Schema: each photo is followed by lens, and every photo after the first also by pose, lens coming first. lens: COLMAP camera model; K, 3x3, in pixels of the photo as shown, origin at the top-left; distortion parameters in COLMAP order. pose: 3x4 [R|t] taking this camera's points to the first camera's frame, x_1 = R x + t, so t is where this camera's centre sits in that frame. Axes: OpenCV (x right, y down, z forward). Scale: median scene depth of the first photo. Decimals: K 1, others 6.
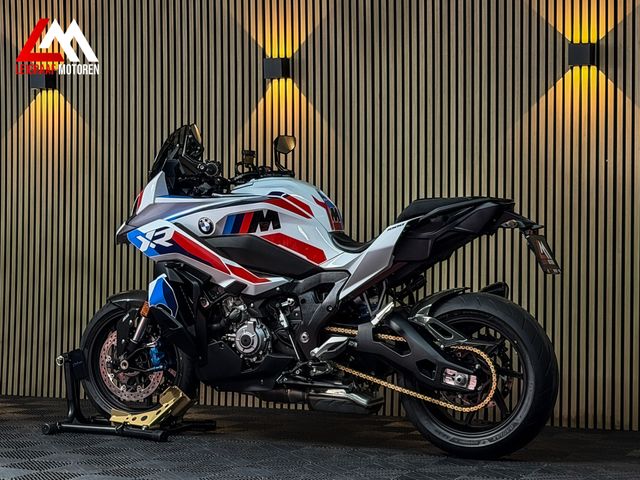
lens RADIAL K [[1437.5, 0, 319.4], [0, 1437.5, 236.4], [0, 0, 1]] dist [0.217814, 0.000000]
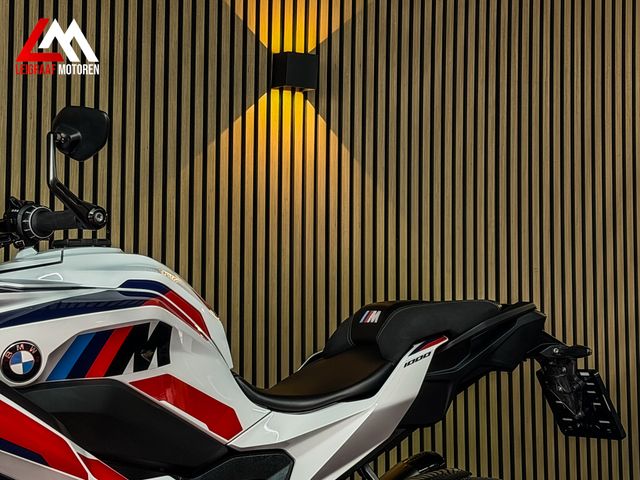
lens RADIAL K [[1475.3, 0, 312.9], [0, 1475.3, 239.2], [0, 0, 1]] dist [0.165630, 0.000000]
pose [[0.617112, 0.046391, 0.785506, -0.348357], [-0.002810, 0.998384, -0.056755, -0.017568], [-0.786870, 0.032817, 0.616245, 0.661264]]
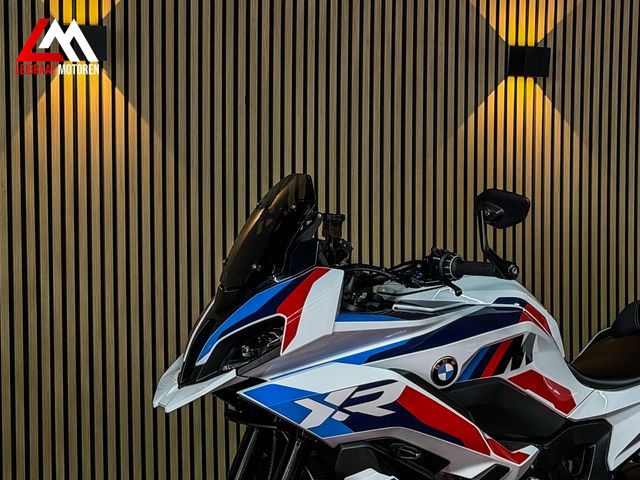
lens RADIAL K [[1475.3, 0, 315.4], [0, 1475.3, 238.7], [0, 0, 1]] dist [0.165630, 0.000000]
pose [[0.623539, -0.048195, 0.780306, -0.529063], [0.006413, 0.998380, 0.056539, -0.086739], [-0.781766, -0.030250, 0.622837, 0.675069]]
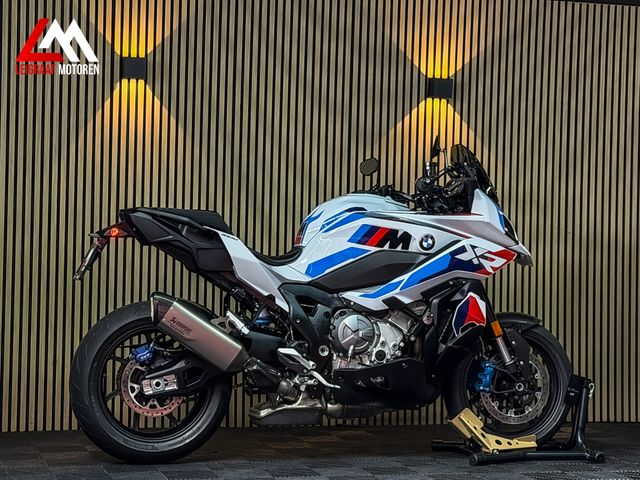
lens RADIAL K [[1417.9, 0, 329.7], [0, 1417.9, 220.9], [0, 0, 1]] dist [0.139708, 0.000000]
pose [[0.760803, 0.027761, 0.648388, -0.646659], [-0.019888, 0.999613, -0.019463, -0.000833], [-0.648678, 0.001912, 0.761061, 0.249763]]
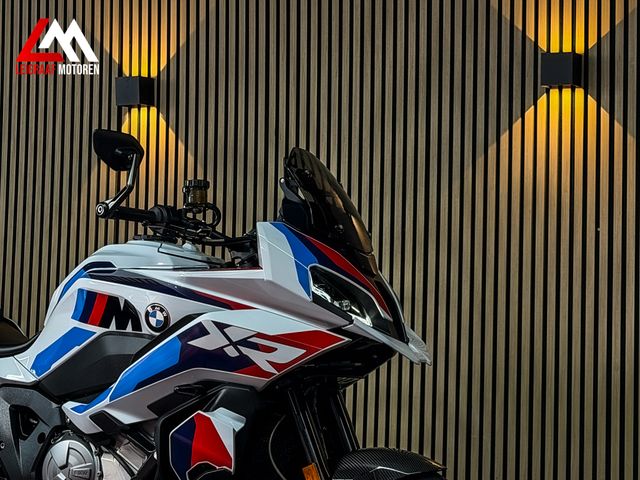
lens RADIAL K [[1417.9, 0, 324.1], [0, 1417.9, 238.2], [0, 0, 1]] dist [0.139708, 0.000000]
pose [[0.999257, 0.022533, -0.031262, 0.103462], [-0.024592, 0.997442, -0.067114, -0.001742], [0.029670, 0.067833, 0.997255, 0.384812]]
